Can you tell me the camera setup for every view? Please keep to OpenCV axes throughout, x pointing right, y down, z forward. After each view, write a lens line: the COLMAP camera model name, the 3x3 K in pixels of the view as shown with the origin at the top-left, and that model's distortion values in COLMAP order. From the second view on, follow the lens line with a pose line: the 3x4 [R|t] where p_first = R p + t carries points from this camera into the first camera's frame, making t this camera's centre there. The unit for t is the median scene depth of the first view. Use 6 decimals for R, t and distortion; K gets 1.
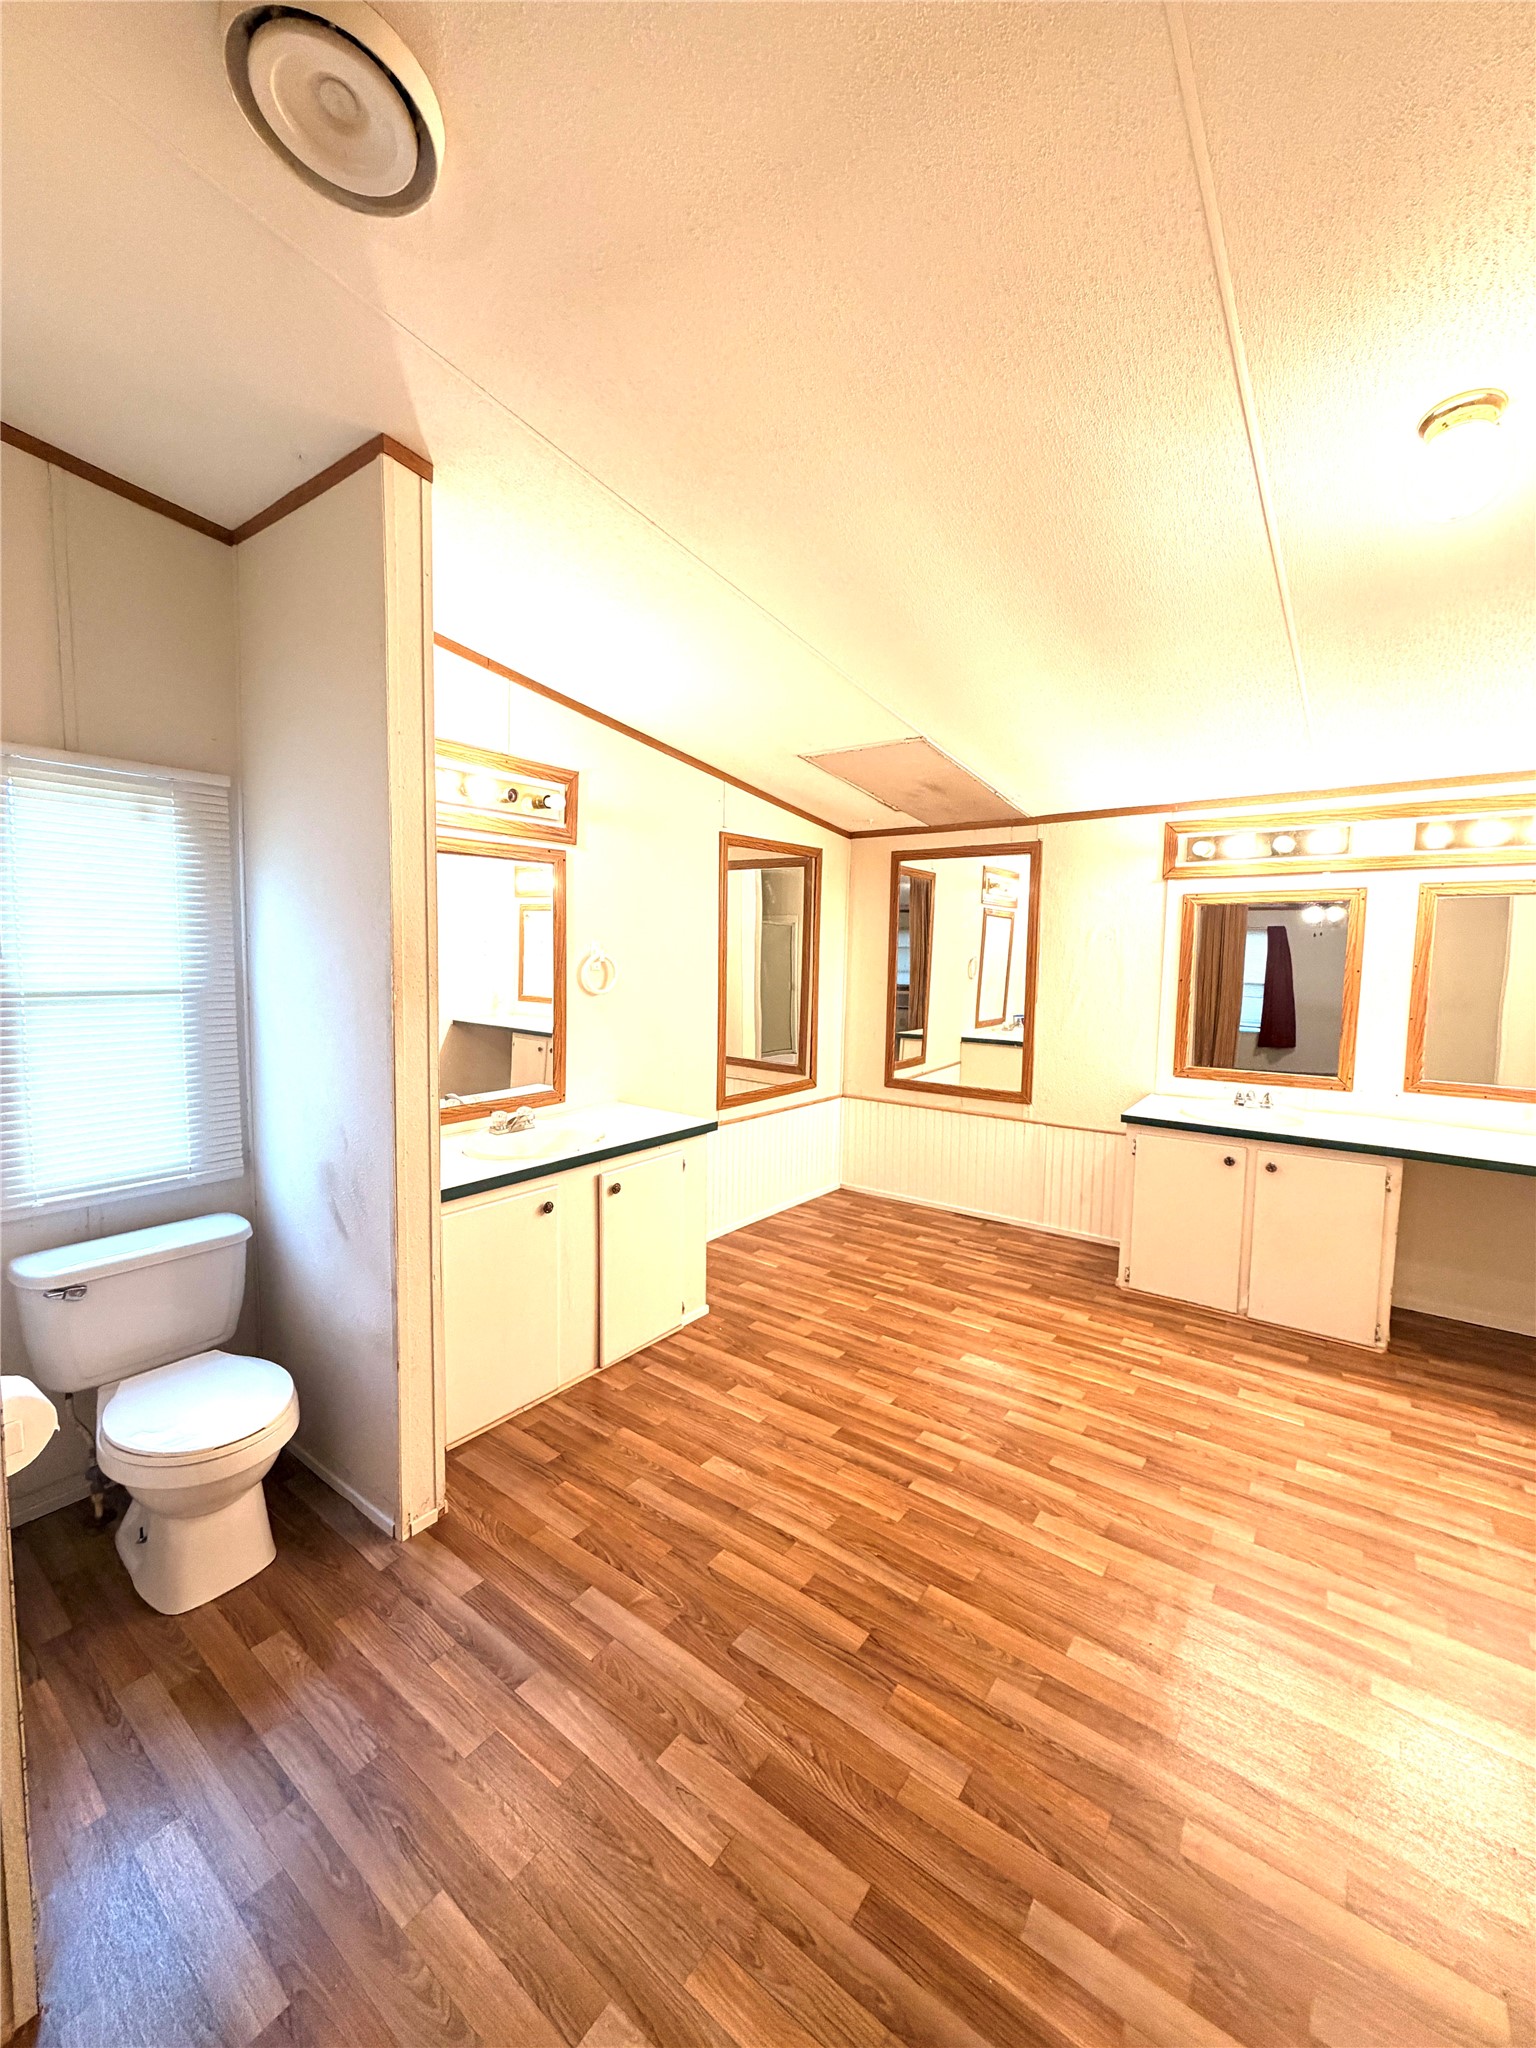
lens RADIAL K [[814.6, 0, 767.7], [0, 814.6, 1015.3], [0, 0, 1]] dist [-0.002985, 0.000471]
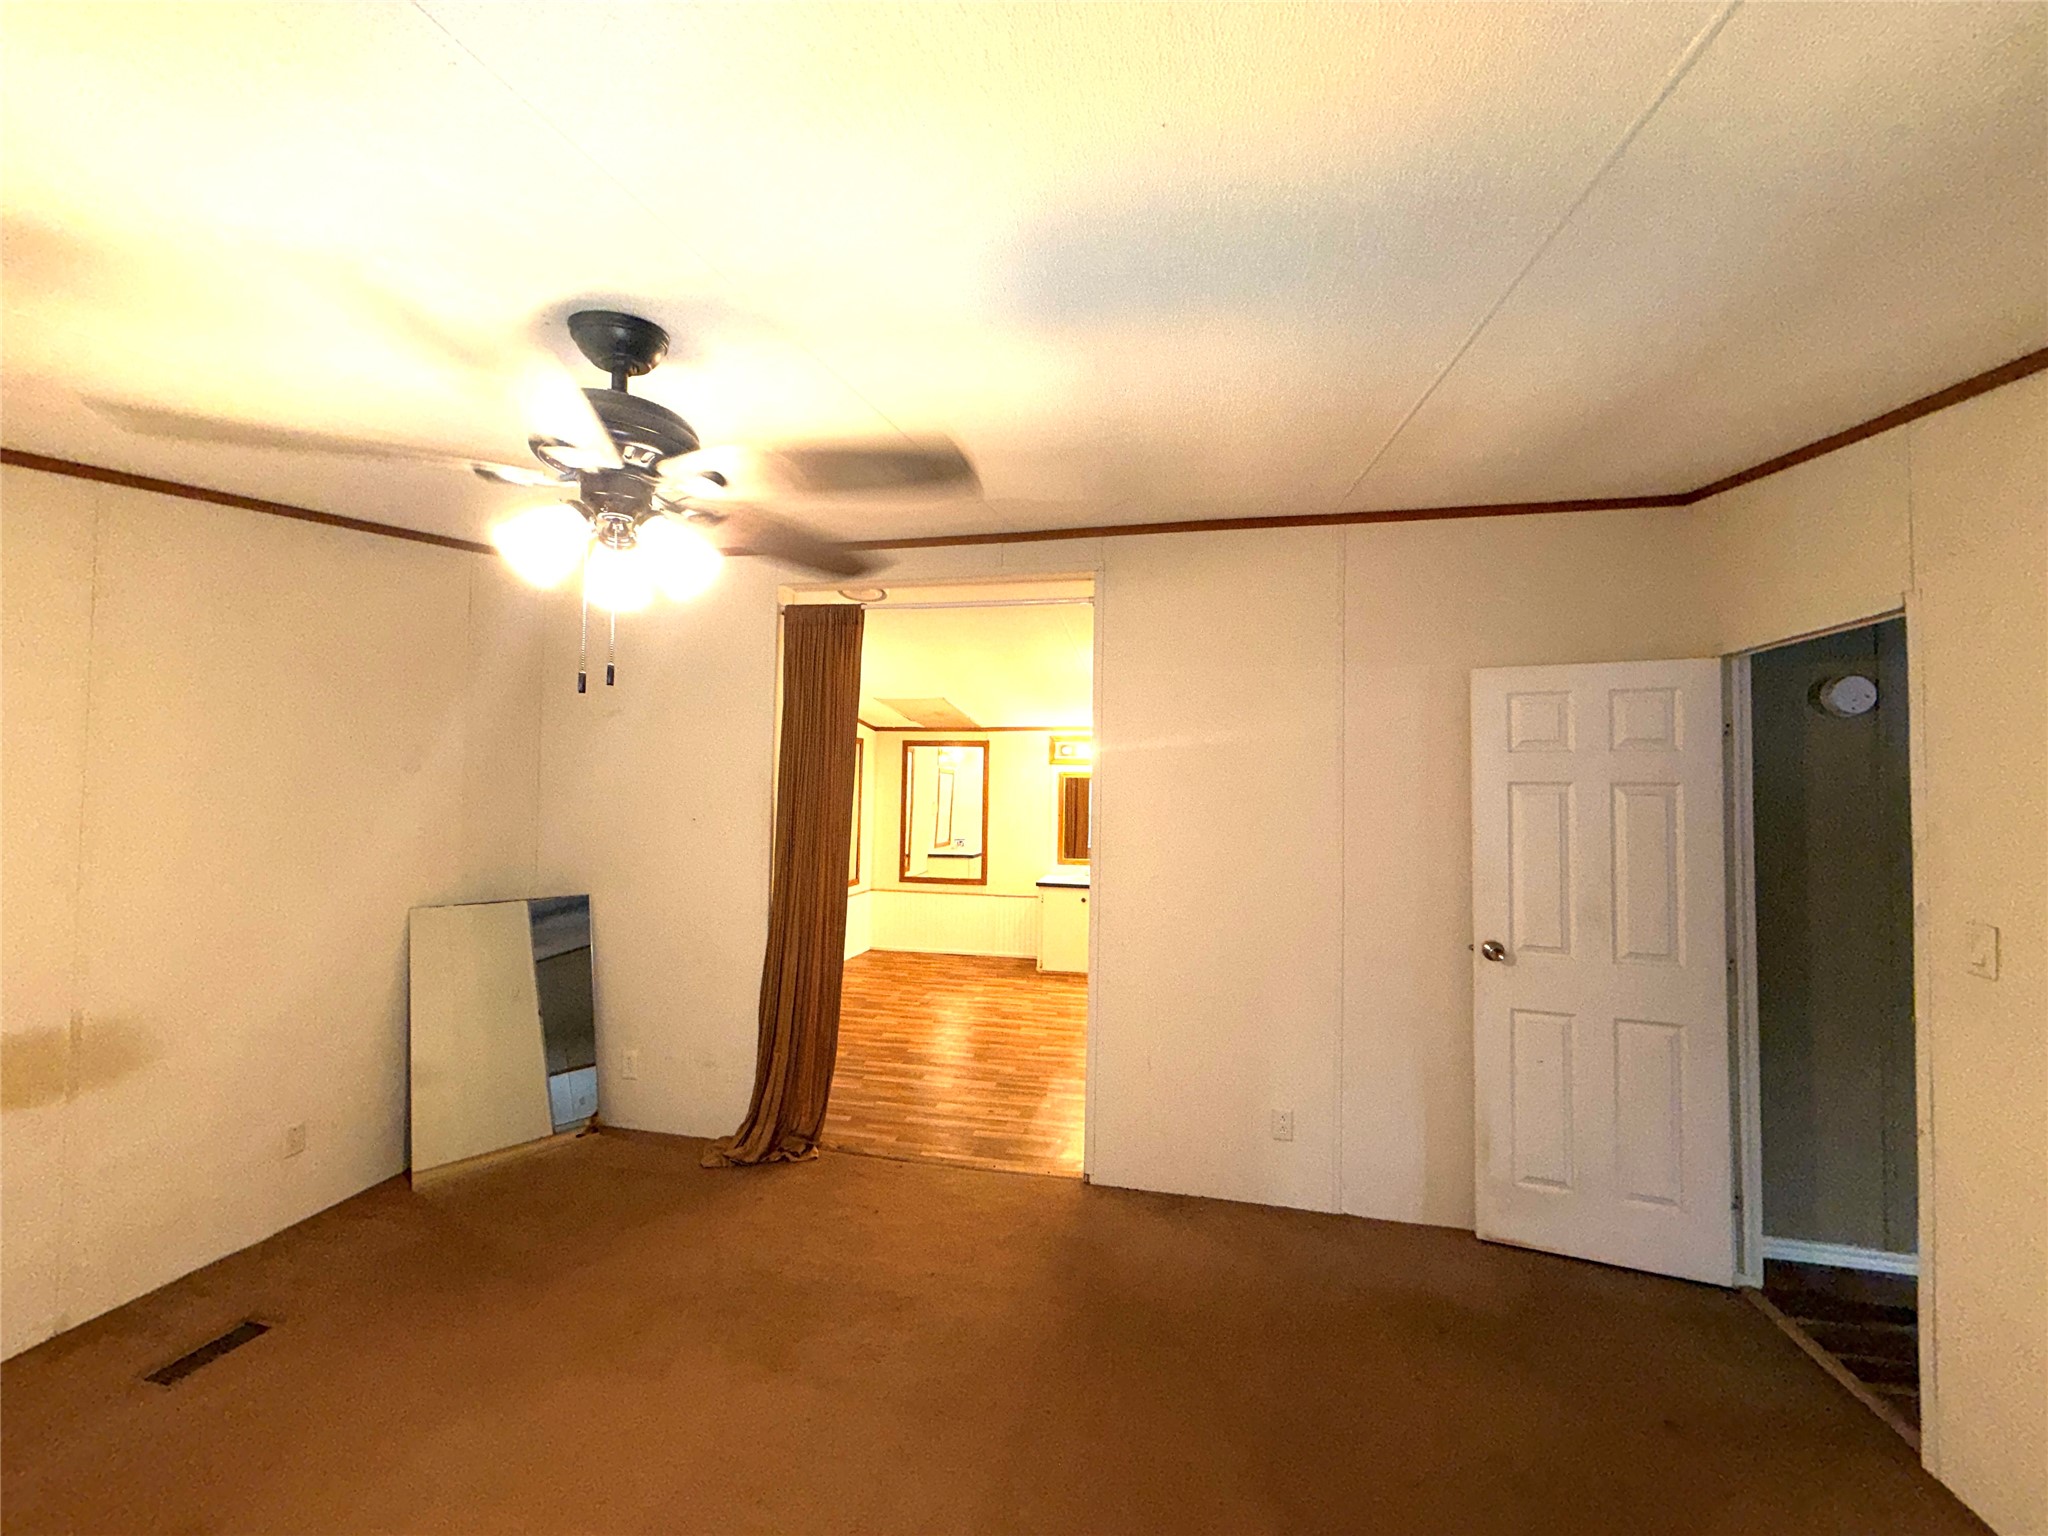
lens RADIAL K [[814.6, 0, 1022.0], [0, 814.6, 763.7], [0, 0, 1]] dist [-0.002985, 0.000471]
pose [[0.904287, 0.016369, 0.426610, -0.385251], [0.029087, 0.994580, -0.099818, 0.024484], [-0.425932, 0.102673, 0.898910, -0.690084]]
